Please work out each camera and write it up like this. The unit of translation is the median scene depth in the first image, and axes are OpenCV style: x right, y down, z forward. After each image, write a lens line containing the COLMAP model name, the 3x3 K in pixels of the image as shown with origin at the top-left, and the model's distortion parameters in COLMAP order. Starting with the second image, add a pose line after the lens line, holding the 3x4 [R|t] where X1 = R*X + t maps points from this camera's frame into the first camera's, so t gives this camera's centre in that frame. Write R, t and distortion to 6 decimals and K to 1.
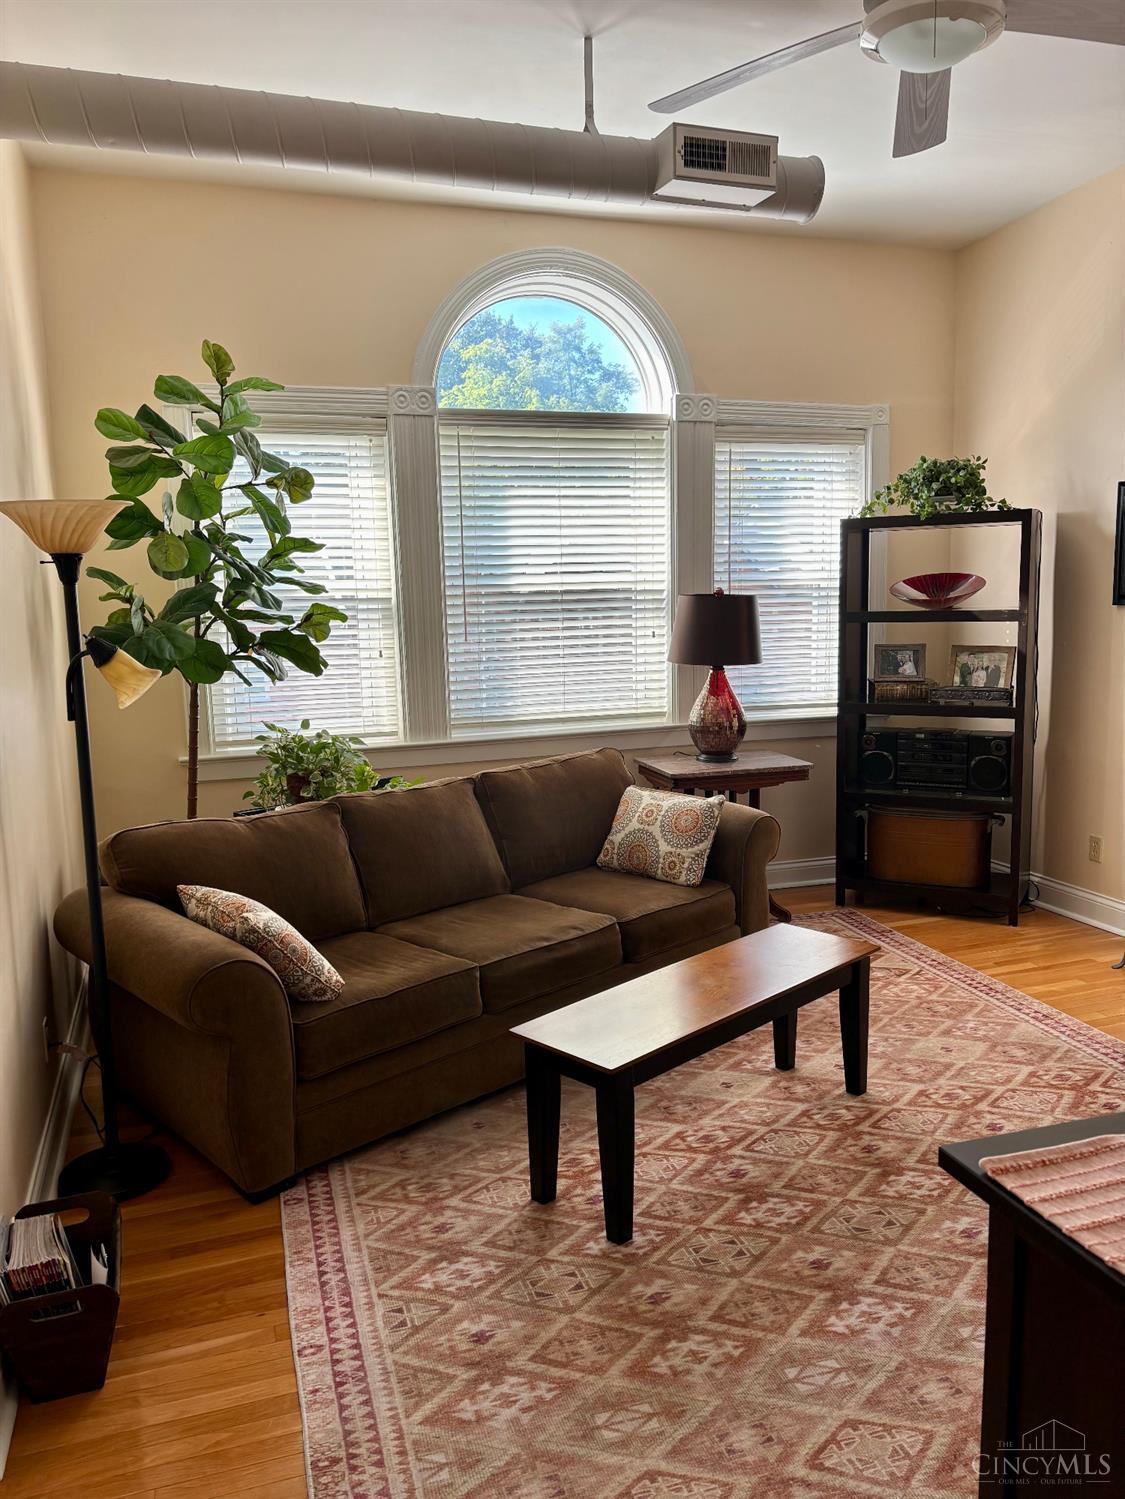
lens RADIAL K [[1111.1, 0, 554.9], [0, 1111.1, 742.5], [0, 0, 1]] dist [0.043300, -0.033352]
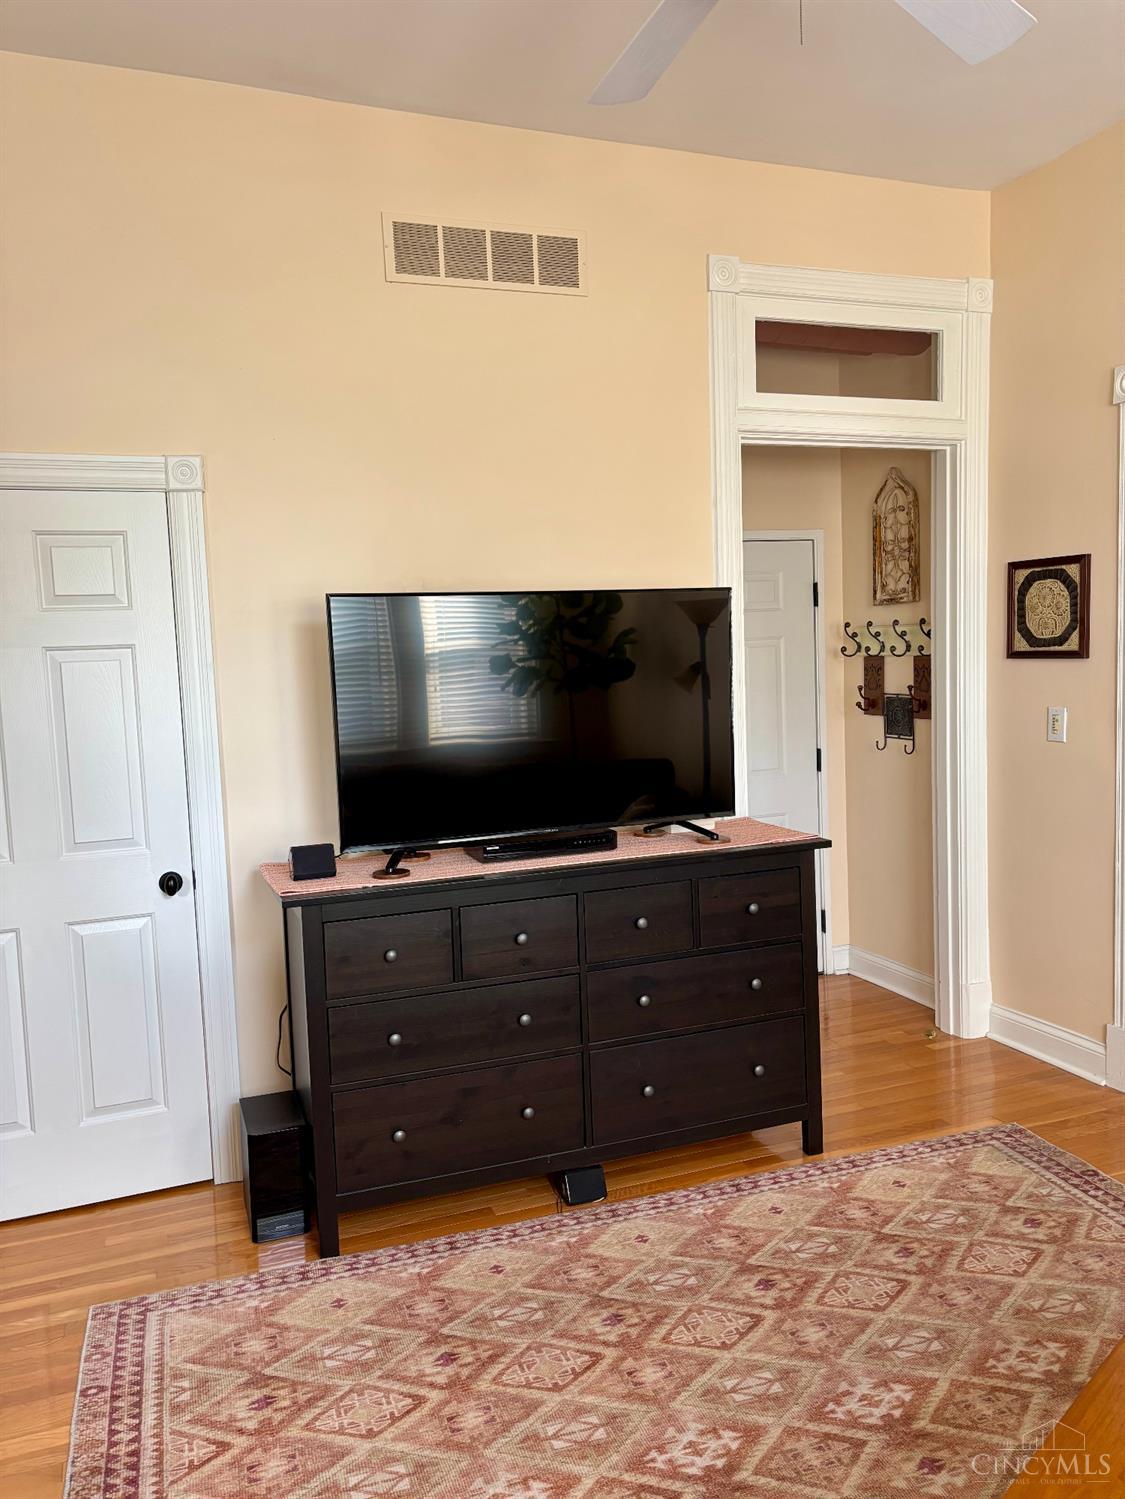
lens RADIAL K [[1111.1, 0, 558.8], [0, 1111.1, 743.3], [0, 0, 1]] dist [0.043300, -0.033352]
pose [[-0.997312, 0.067912, -0.027520, 0.387295], [0.060107, 0.973000, 0.222843, -0.202038], [0.041911, 0.220590, -0.974466, 1.306954]]
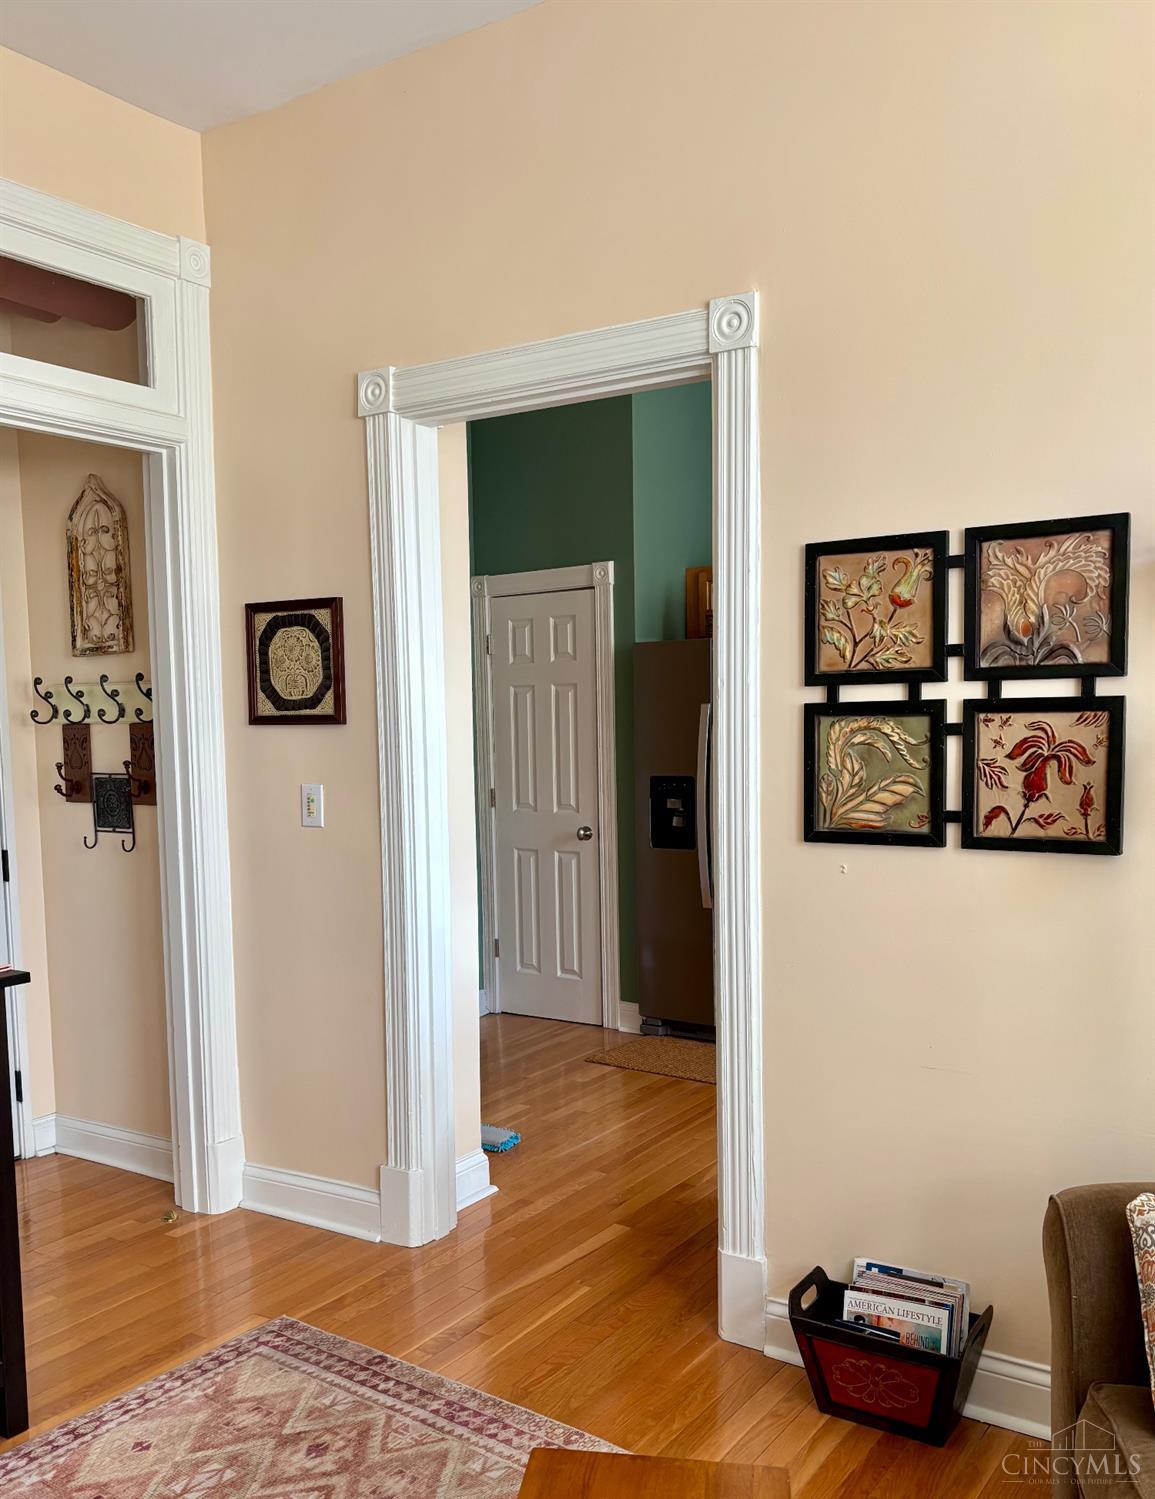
lens RADIAL K [[1329.3, 0, 533.8], [0, 1329.3, 854.7], [0, 0, 1]] dist [0.025723, -0.002626]
pose [[-0.799406, 0.099797, -0.592445, 0.351819], [-0.047365, 0.972569, 0.227740, -0.150621], [0.598922, 0.210118, -0.772750, 1.163623]]
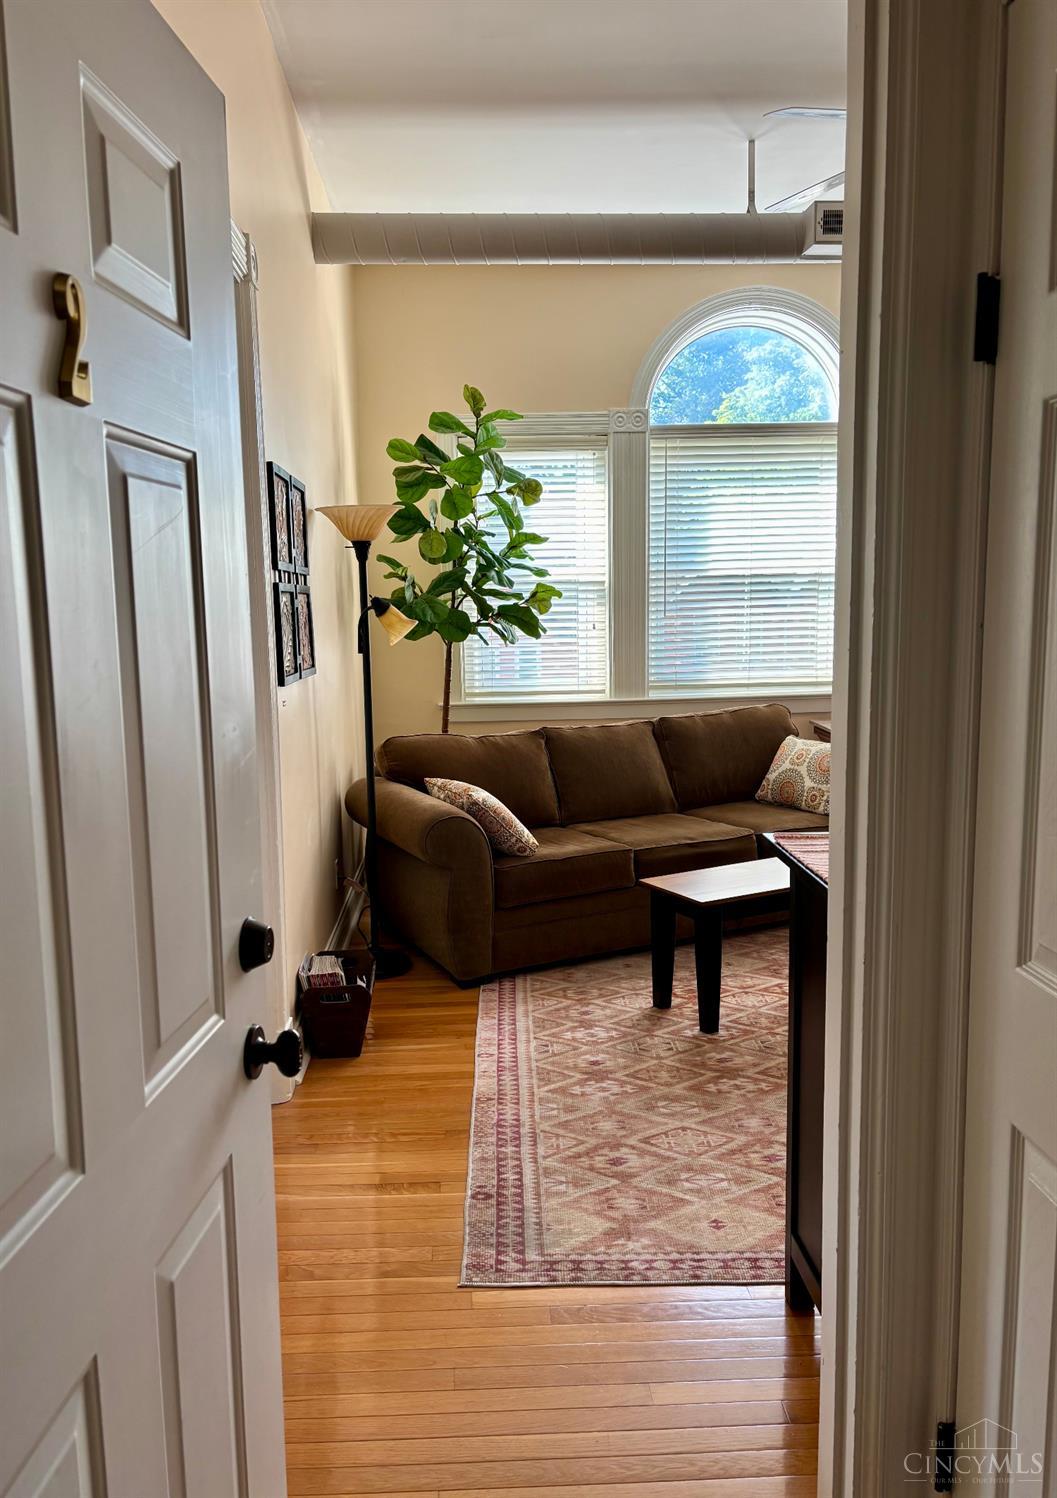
lens RADIAL K [[1120.4, 0, 517.5], [0, 1120.4, 744.8], [0, 0, 1]] dist [0.051853, -0.029609]
pose [[0.961023, 0.040763, -0.273448, 0.159679], [-0.041654, 0.999129, 0.002548, 0.077859], [0.273314, 0.008941, 0.961883, -0.331153]]
